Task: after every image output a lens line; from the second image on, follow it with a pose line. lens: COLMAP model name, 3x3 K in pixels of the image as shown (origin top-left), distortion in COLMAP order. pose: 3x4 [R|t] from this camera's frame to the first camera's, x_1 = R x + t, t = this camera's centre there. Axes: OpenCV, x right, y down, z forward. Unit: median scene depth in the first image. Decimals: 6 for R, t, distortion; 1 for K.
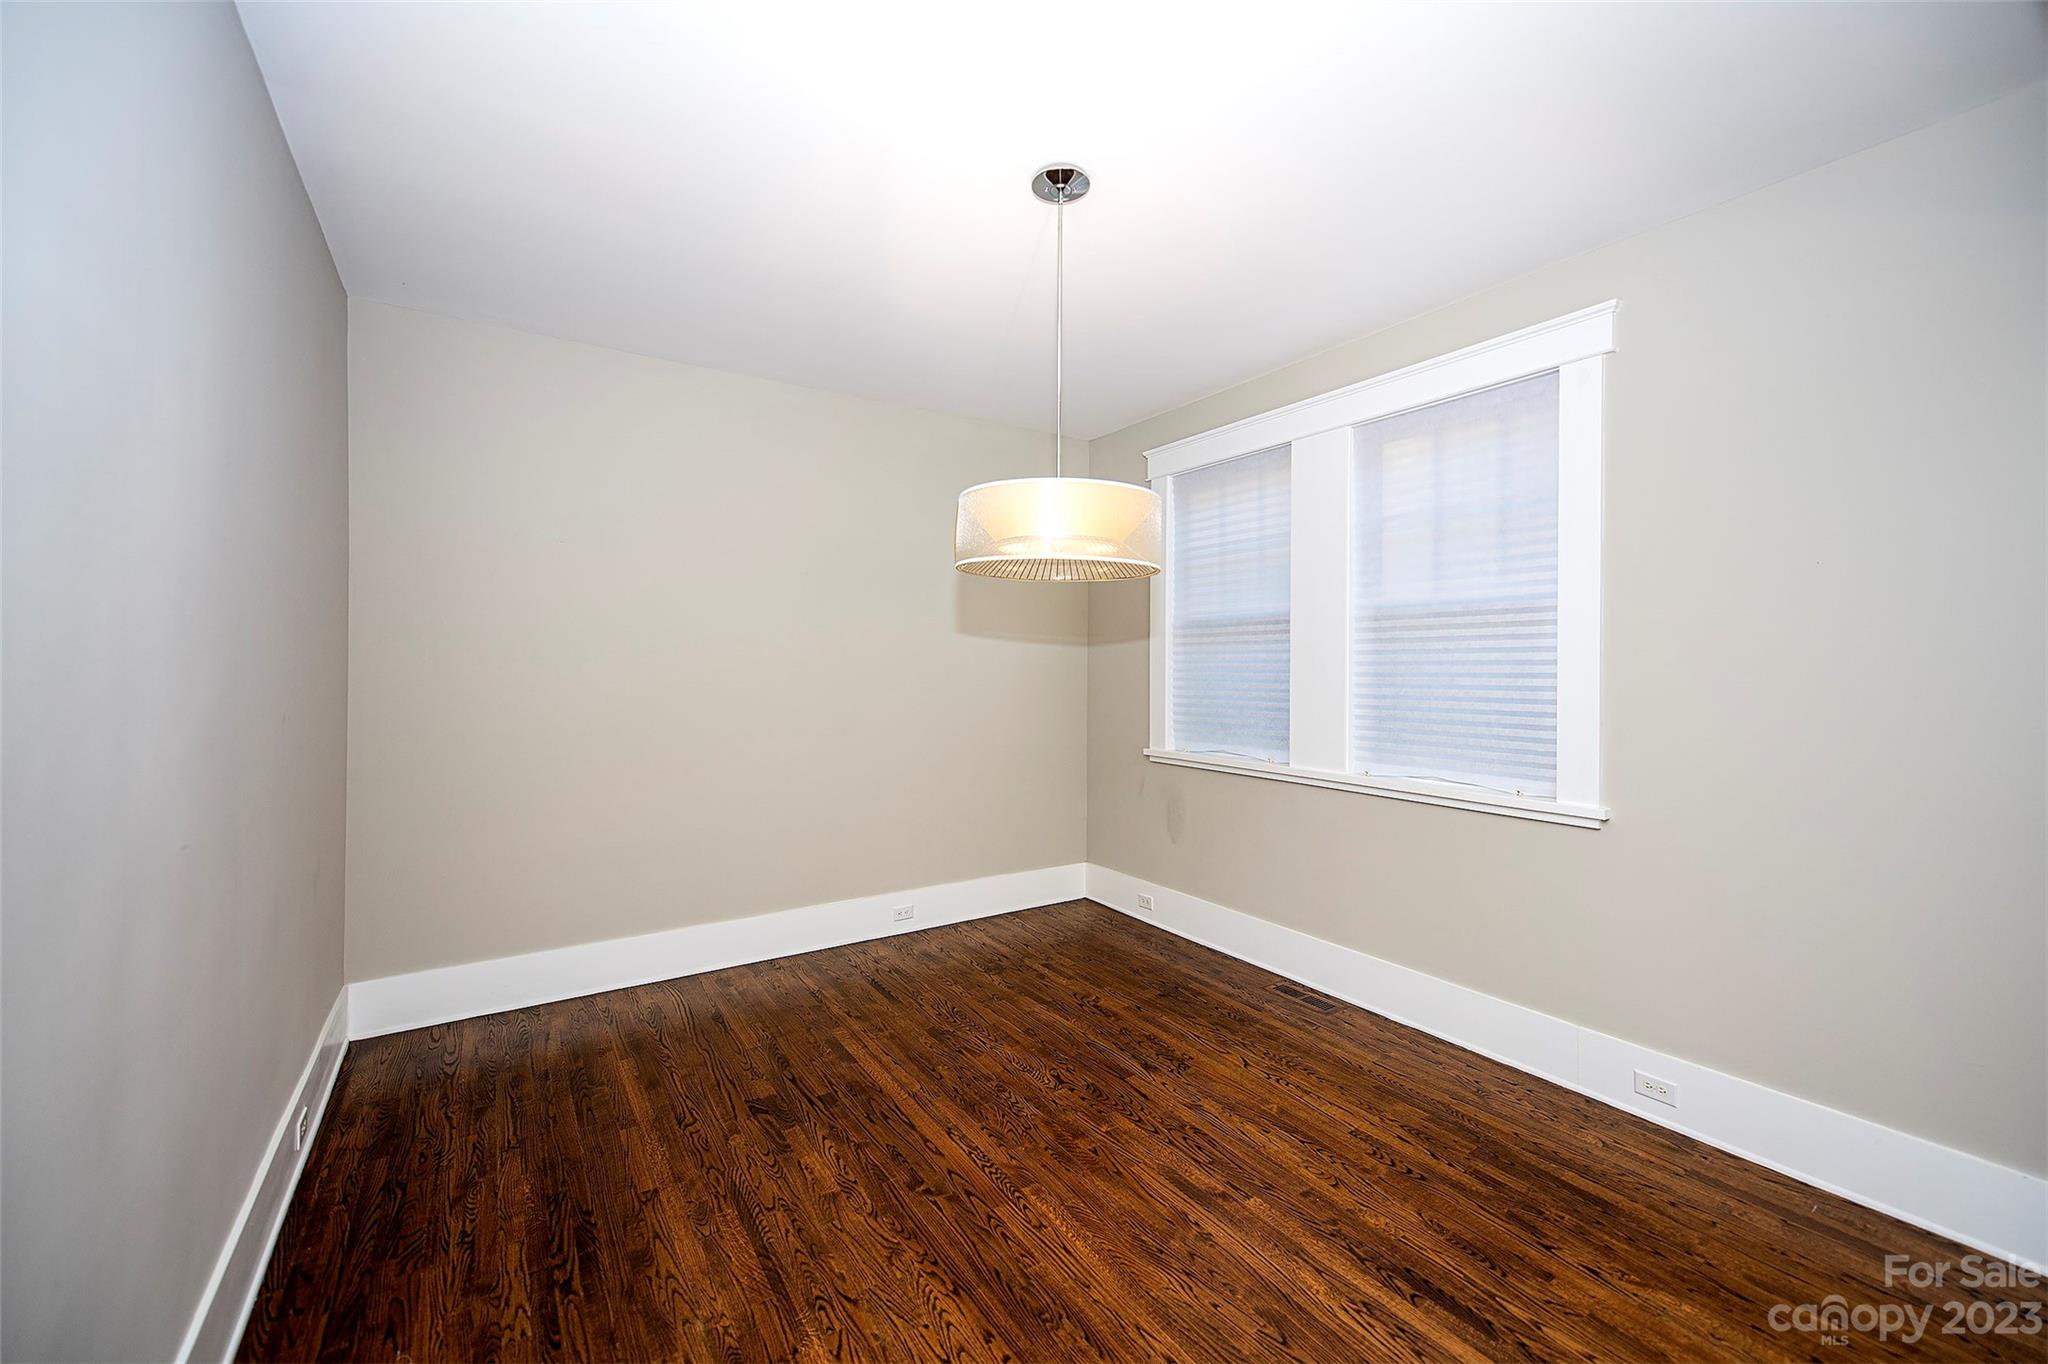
lens RADIAL K [[823.7, 0, 1031.7], [0, 823.7, 670.5], [0, 0, 1]] dist [0.015750, 0.000026]
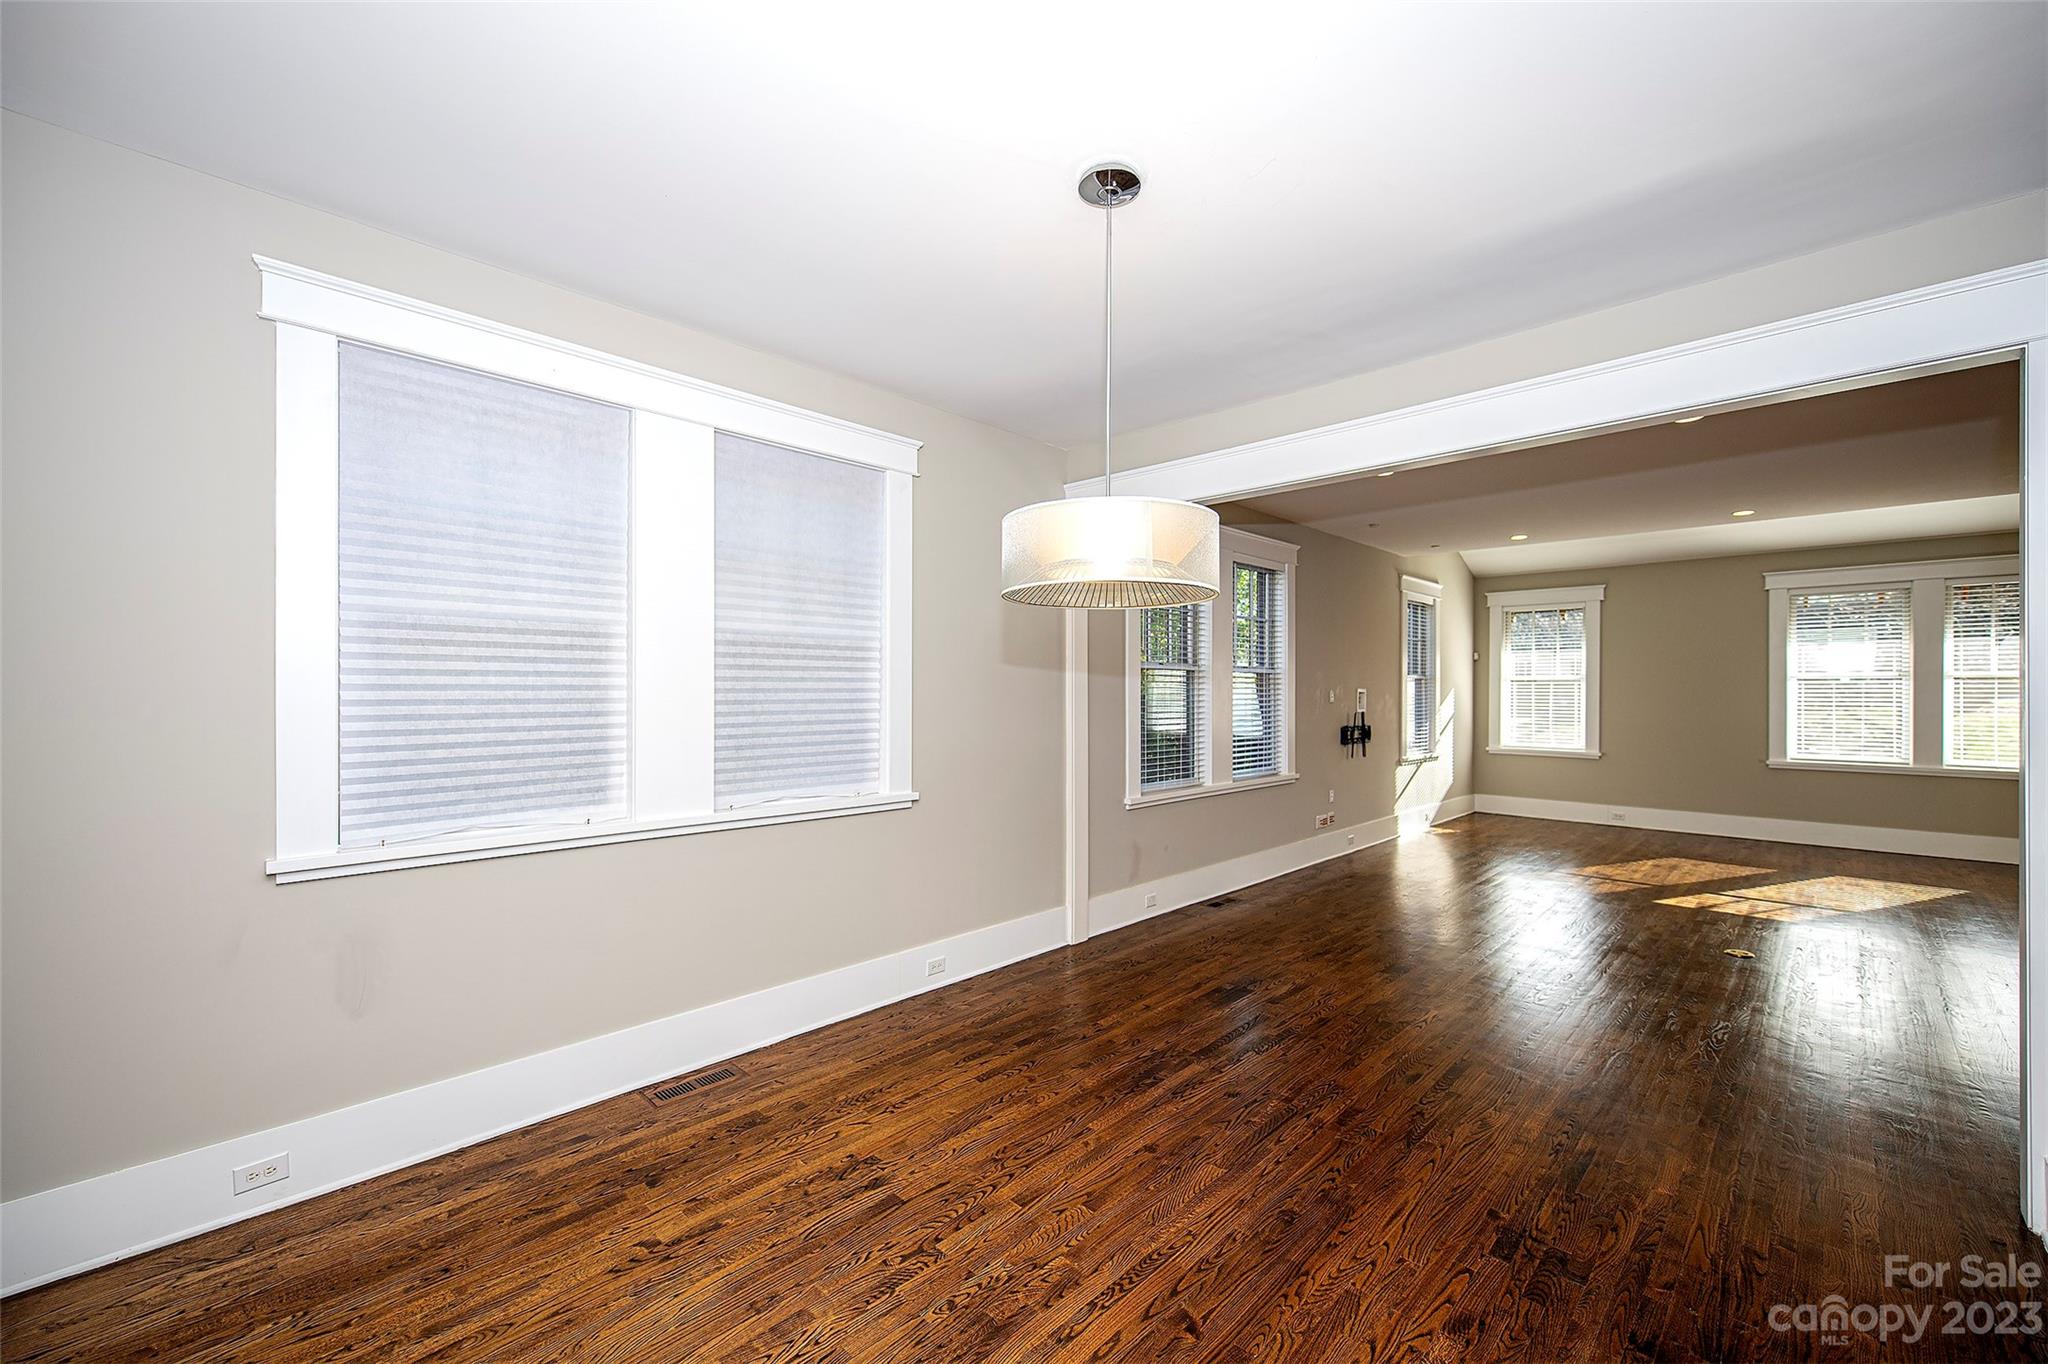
lens RADIAL K [[823.7, 0, 1033.0], [0, 823.7, 691.2], [0, 0, 1]] dist [0.015750, 0.000026]
pose [[-0.216722, -0.004912, 0.976221, -0.654320], [-0.000020, 0.999987, 0.005027, -0.013945], [-0.976233, 0.001070, -0.216719, 0.963682]]
